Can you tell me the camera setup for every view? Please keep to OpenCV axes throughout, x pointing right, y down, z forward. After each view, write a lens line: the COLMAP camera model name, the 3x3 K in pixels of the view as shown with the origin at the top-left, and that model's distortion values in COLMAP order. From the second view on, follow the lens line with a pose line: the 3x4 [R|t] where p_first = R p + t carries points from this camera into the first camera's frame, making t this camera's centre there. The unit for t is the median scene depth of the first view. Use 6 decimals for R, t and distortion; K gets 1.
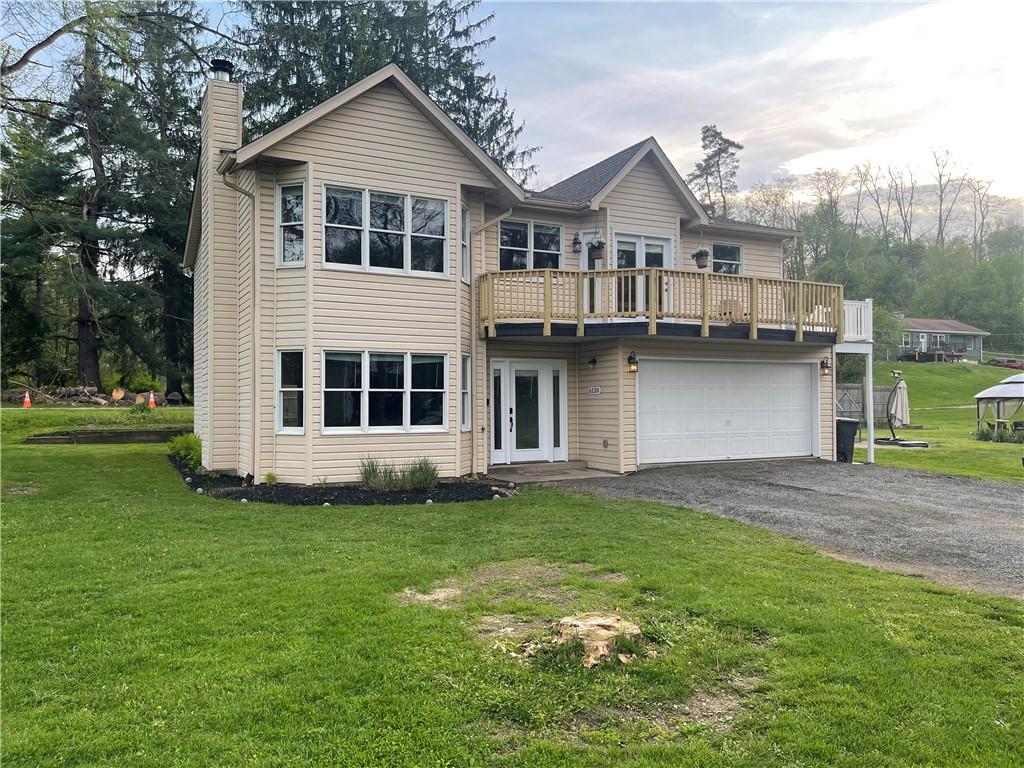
lens RADIAL K [[764.8, 0, 512.0], [0, 764.8, 384.0], [0, 0, 1]] dist [0.089740, -0.114574]
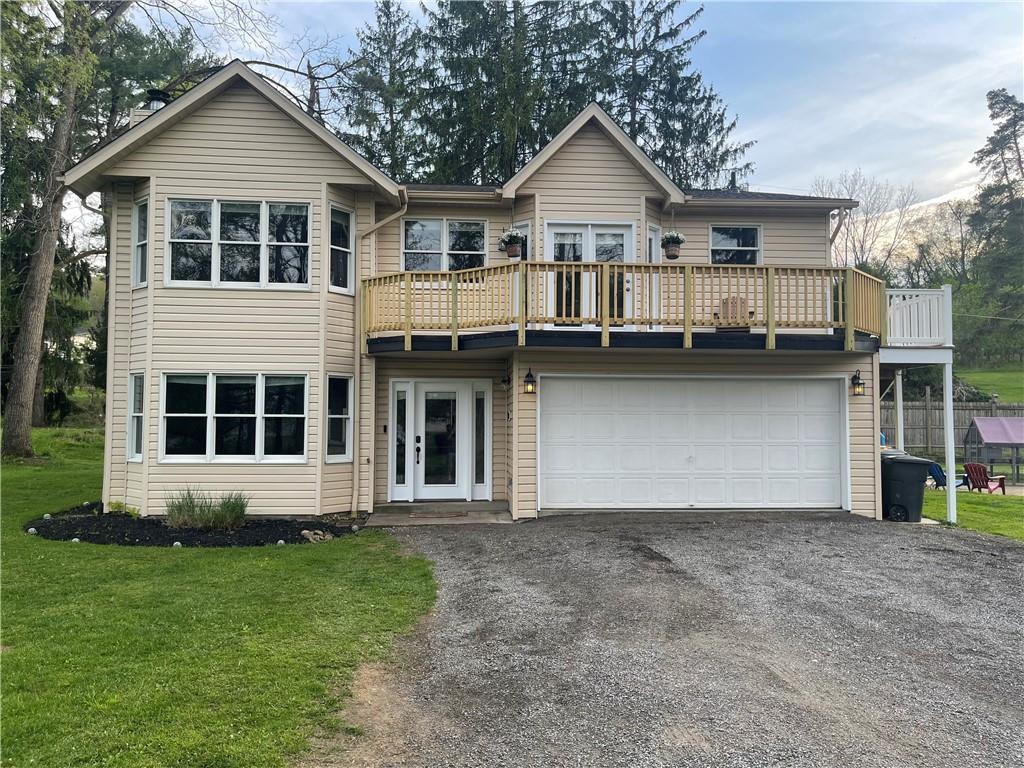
lens RADIAL K [[764.8, 0, 512.0], [0, 764.8, 384.0], [0, 0, 1]] dist [0.089740, -0.114574]
pose [[0.921706, -0.012313, -0.387695, 0.422697], [0.001199, 0.999582, -0.028895, -0.002082], [0.387888, 0.026168, 0.921335, 0.239844]]
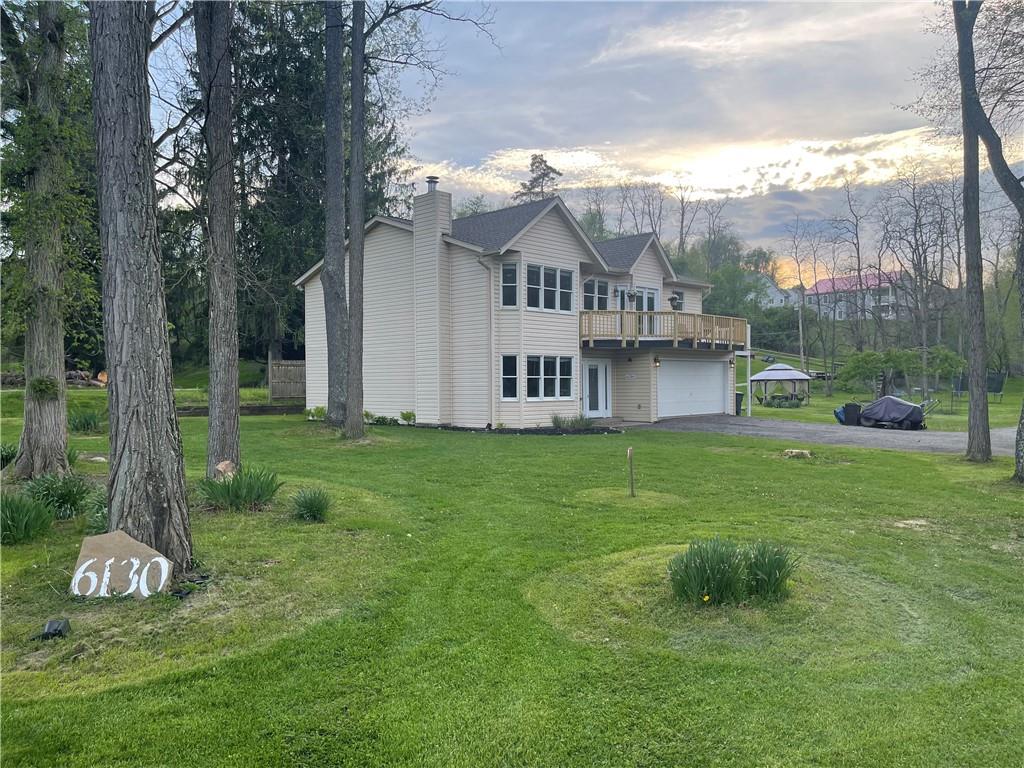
lens RADIAL K [[764.8, 0, 512.0], [0, 764.8, 384.0], [0, 0, 1]] dist [0.089740, -0.114574]
pose [[0.949587, -0.003378, 0.313485, -0.694265], [-0.003926, 0.999735, 0.022665, -0.013588], [-0.313478, -0.022753, 0.949323, -0.582650]]
